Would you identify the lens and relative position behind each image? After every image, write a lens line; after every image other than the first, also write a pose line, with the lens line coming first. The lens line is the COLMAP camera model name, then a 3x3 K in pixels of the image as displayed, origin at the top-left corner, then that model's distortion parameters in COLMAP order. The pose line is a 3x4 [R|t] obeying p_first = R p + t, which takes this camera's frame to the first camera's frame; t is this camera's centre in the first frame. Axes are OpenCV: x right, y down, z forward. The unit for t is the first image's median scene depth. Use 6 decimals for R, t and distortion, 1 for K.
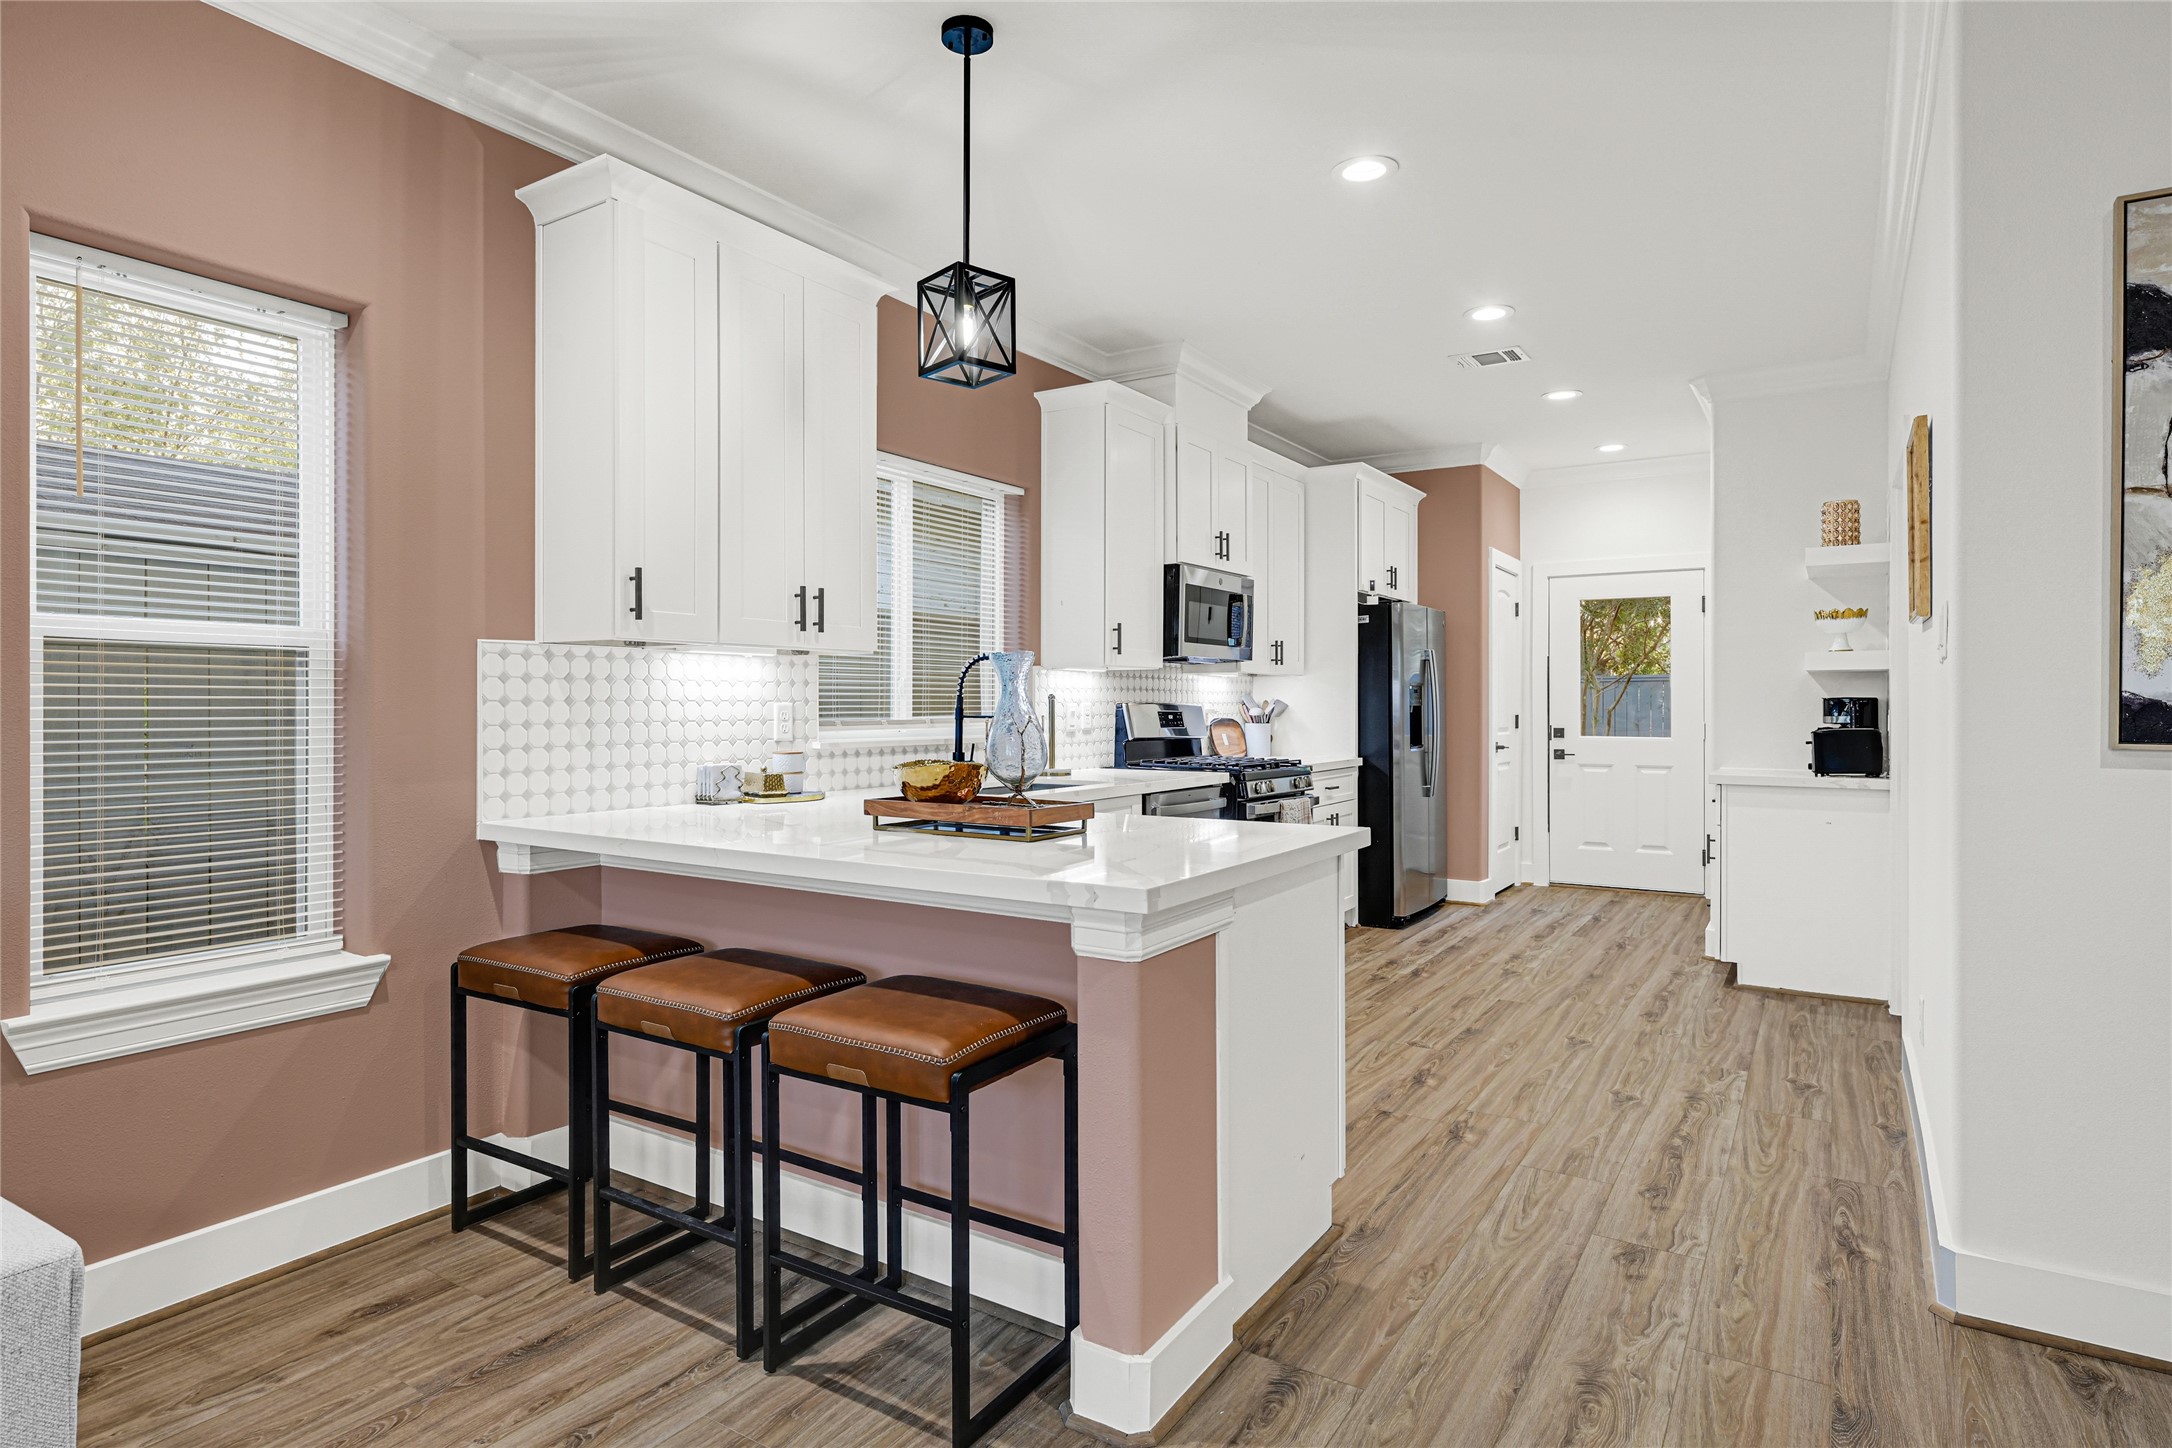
lens RADIAL K [[1176.0, 0, 1086.0], [0, 1176.0, 724.0], [0, 0, 1]] dist [0.031576, 0.000188]
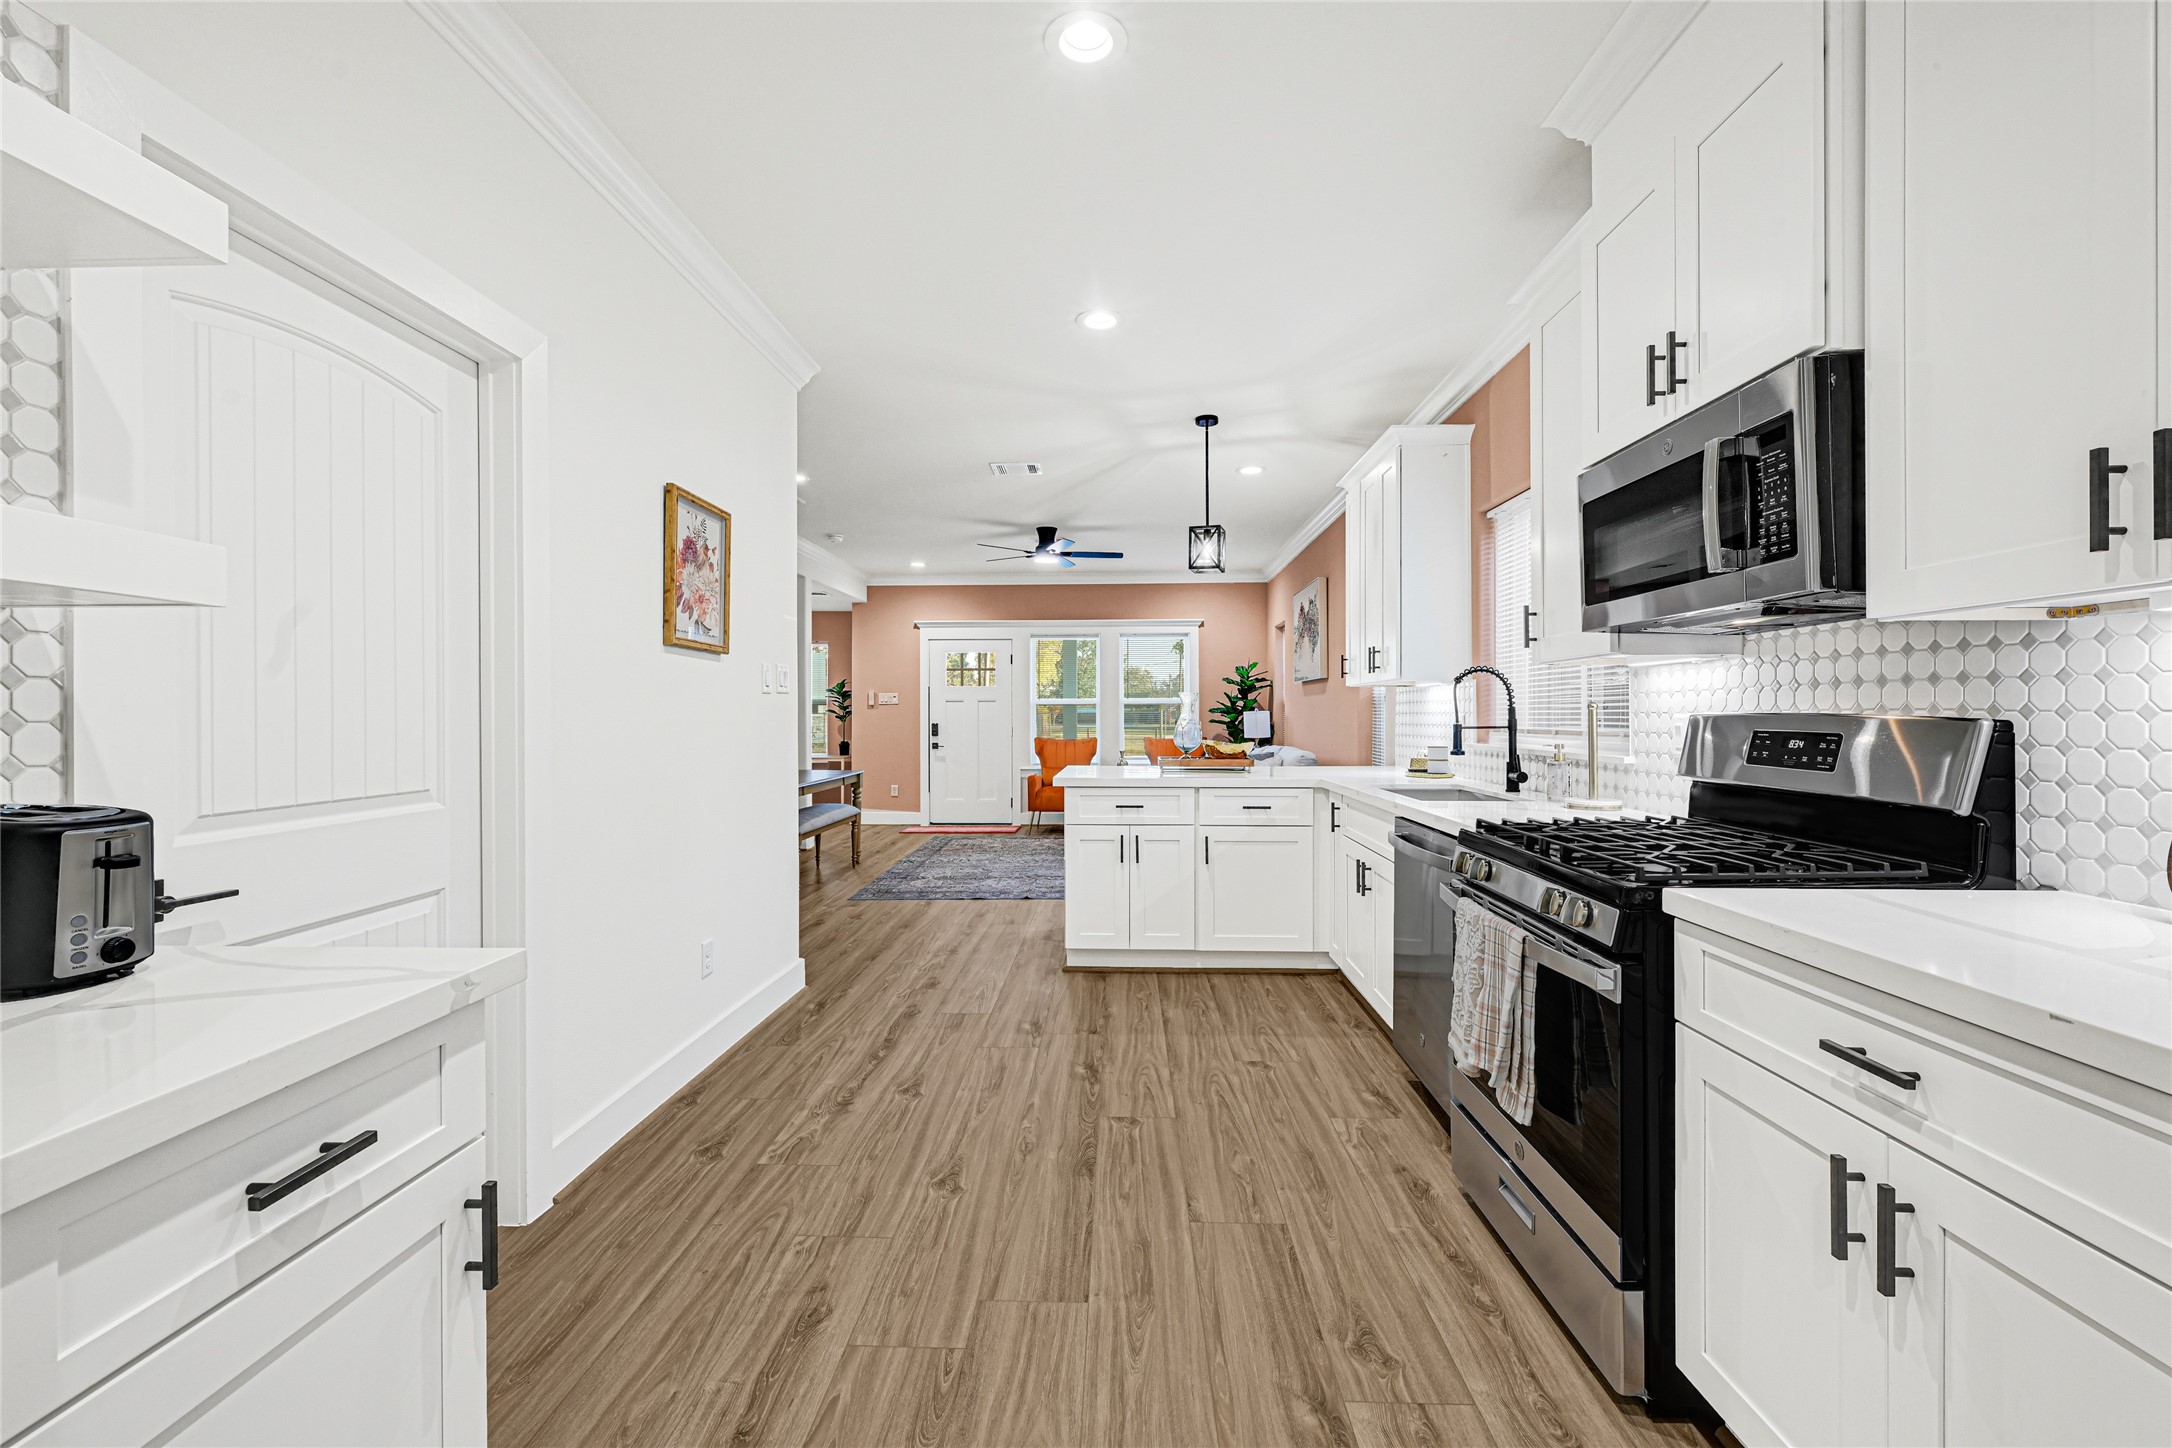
lens RADIAL K [[915.1, 0, 1093.9], [0, 915.1, 715.2], [0, 0, 1]] dist [0.001366, 0.000161]
pose [[-0.861637, -0.002742, -0.507518, 0.757157], [-0.011608, 0.999830, 0.014305, -0.029288], [0.507393, 0.018217, -0.861522, 1.850245]]
